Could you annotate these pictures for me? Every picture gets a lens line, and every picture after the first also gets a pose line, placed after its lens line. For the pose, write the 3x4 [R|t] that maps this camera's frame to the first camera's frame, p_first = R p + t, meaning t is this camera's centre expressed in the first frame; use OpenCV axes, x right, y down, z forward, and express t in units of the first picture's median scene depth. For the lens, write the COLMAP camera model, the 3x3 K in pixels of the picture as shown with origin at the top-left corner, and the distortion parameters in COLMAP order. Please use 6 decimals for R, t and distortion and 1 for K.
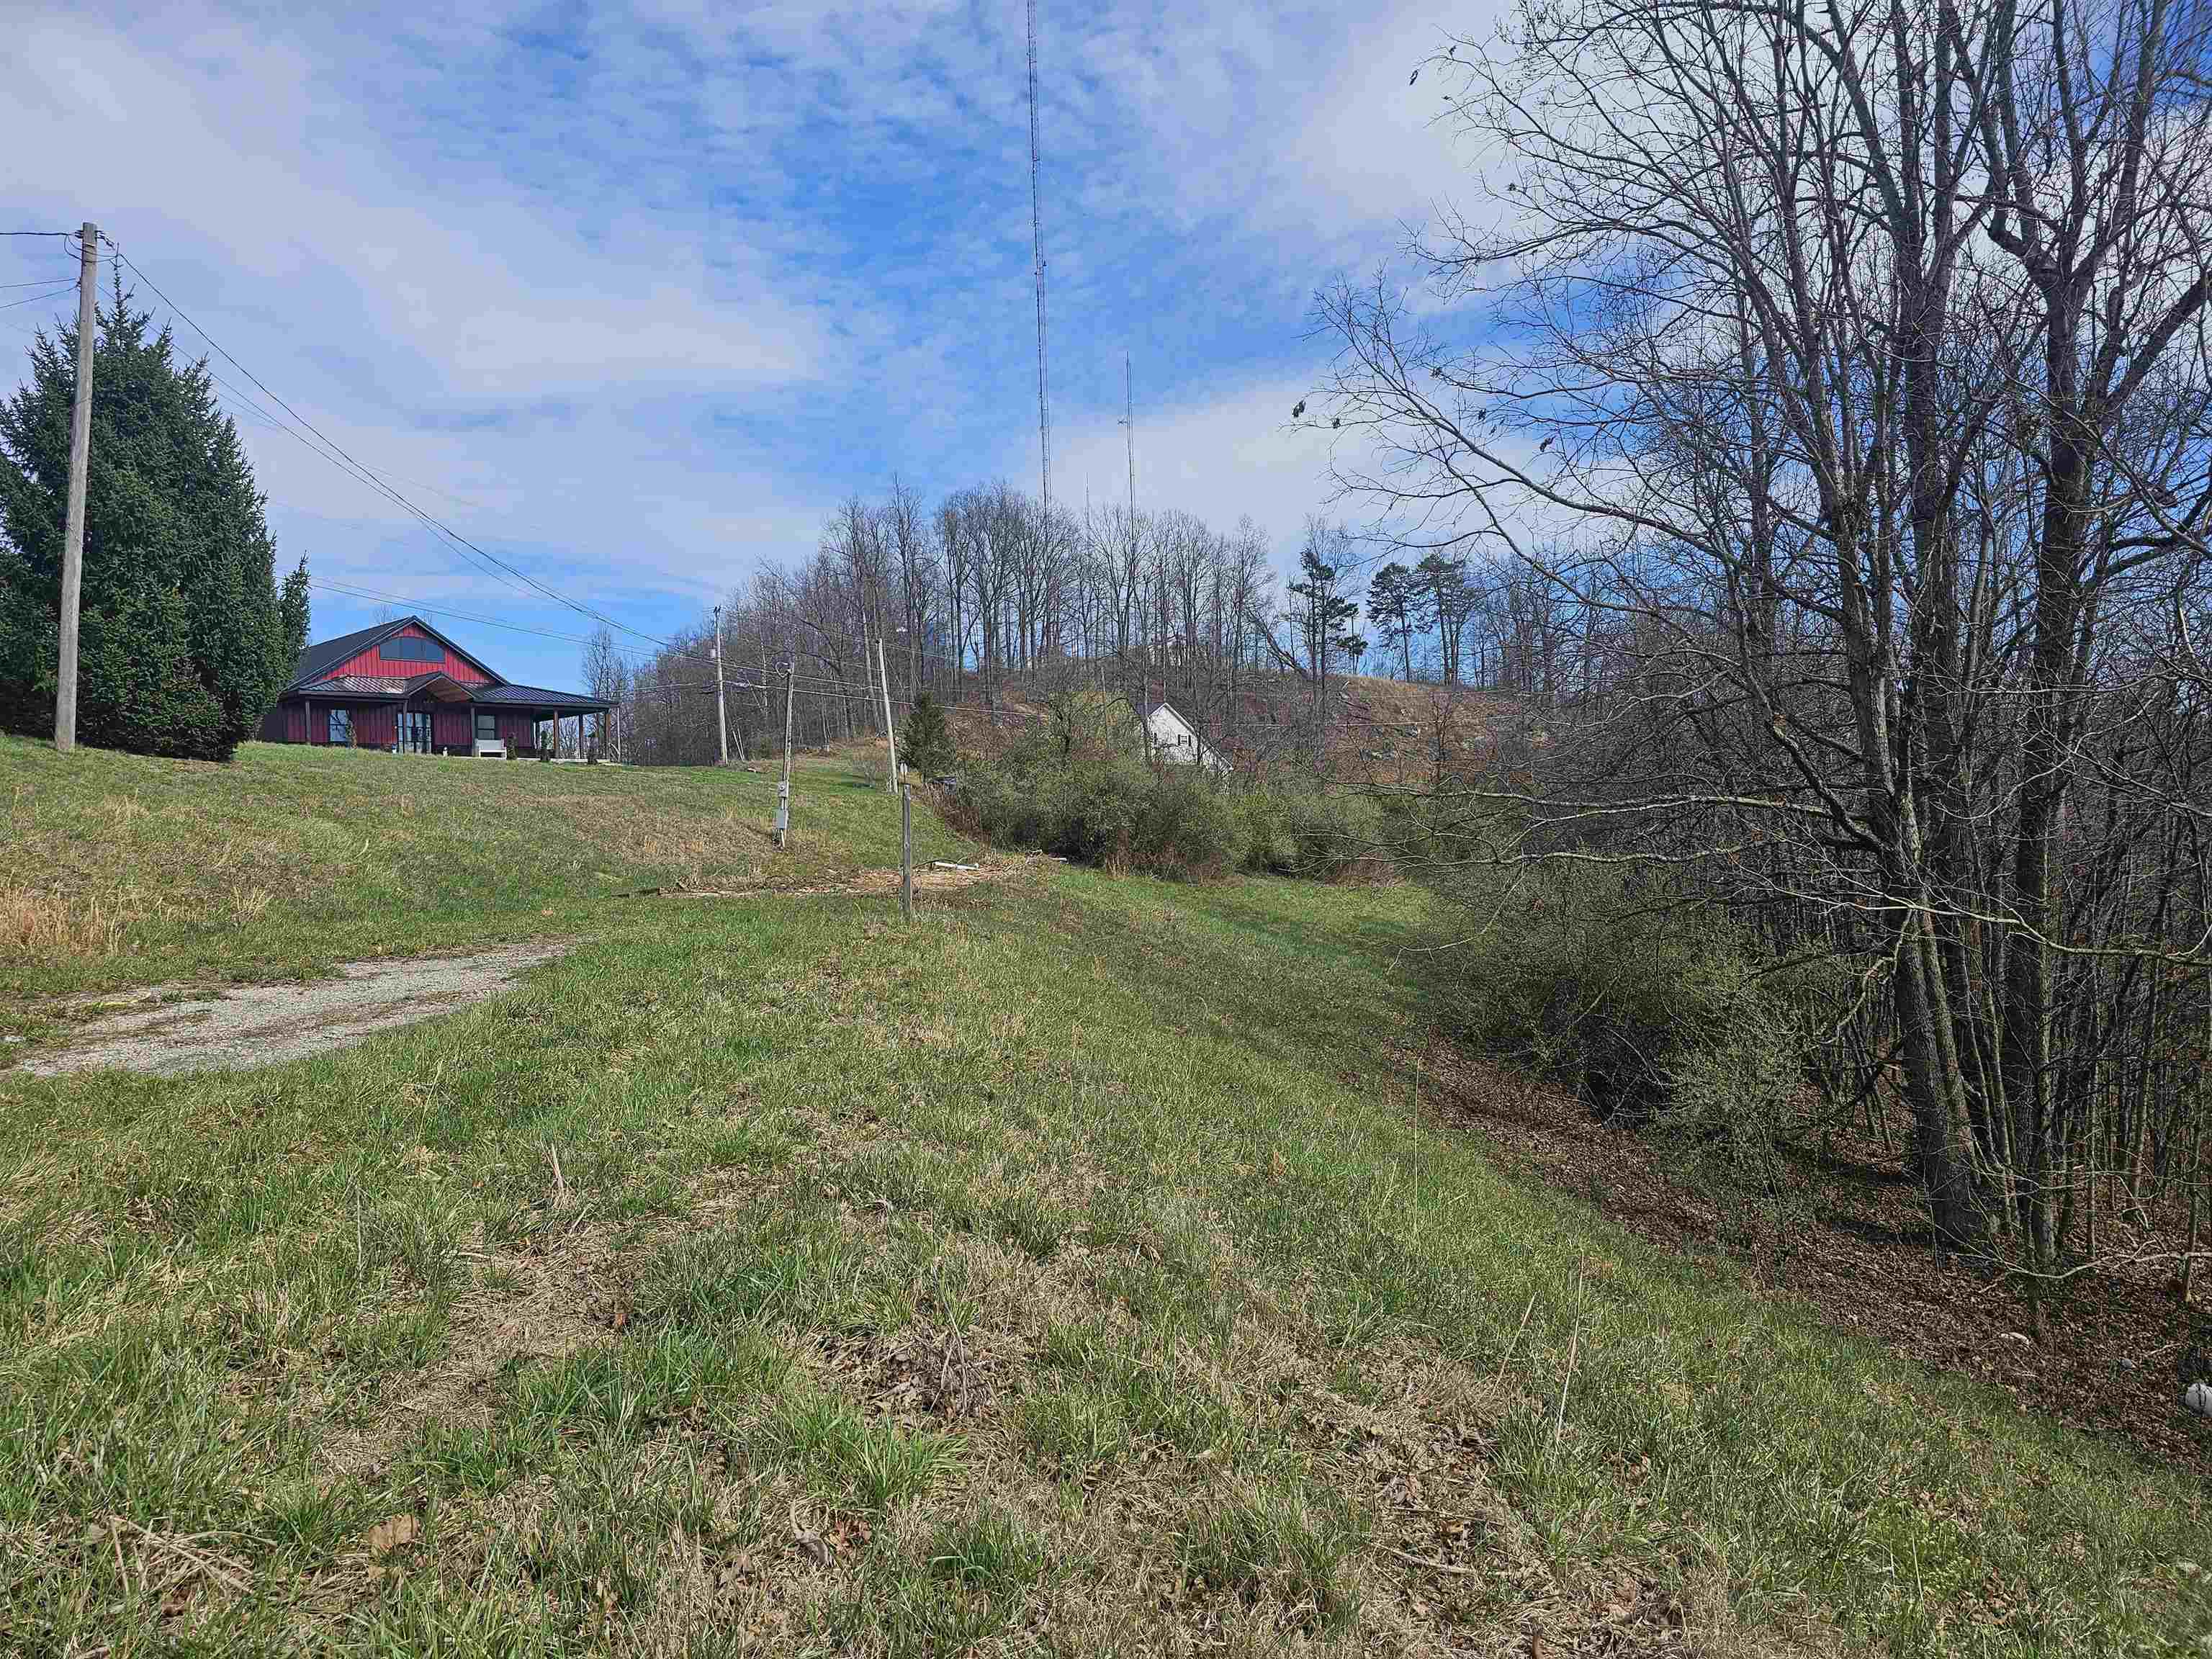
lens RADIAL K [[1477.6, 0, 1113.4], [0, 1477.6, 826.9], [0, 0, 1]] dist [0.065110, -0.068040]
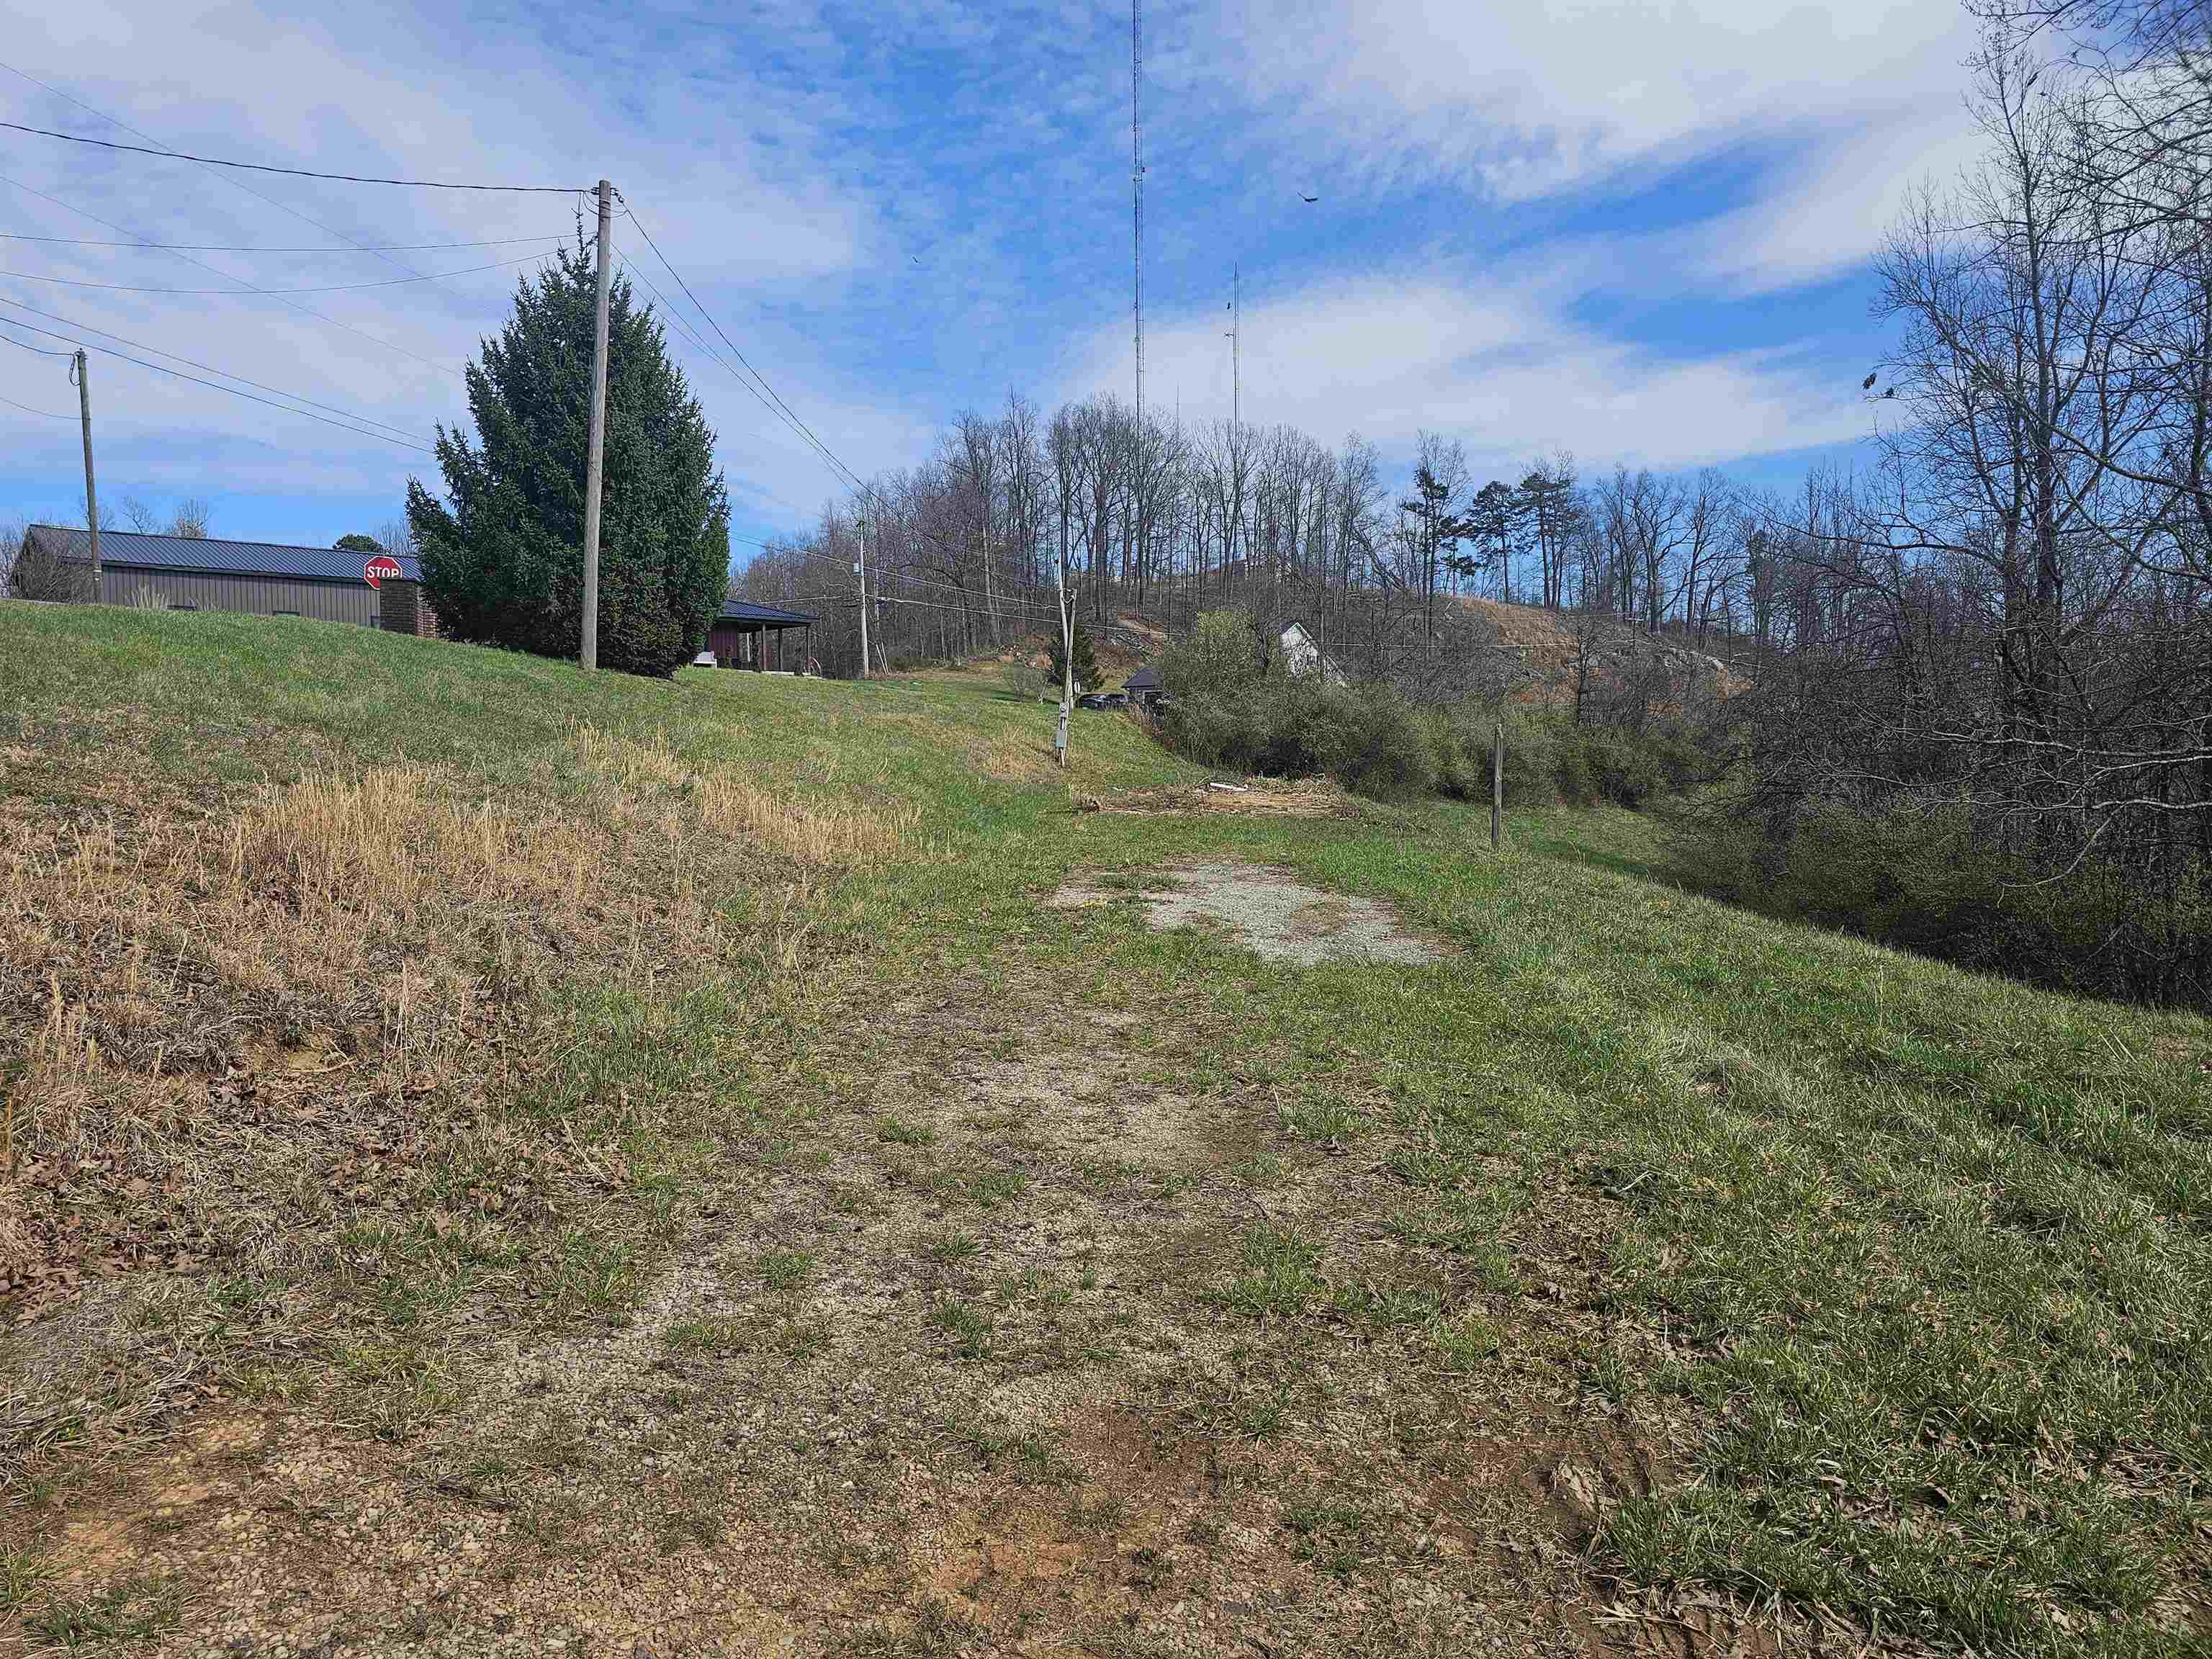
lens RADIAL K [[1477.6, 0, 1100.4], [0, 1477.6, 828.9], [0, 0, 1]] dist [0.065110, -0.068040]
pose [[0.998979, 0.022741, -0.039029, -0.265031], [-0.020399, 0.998025, 0.059406, -0.006237], [0.040303, -0.058549, 0.997471, -0.088862]]
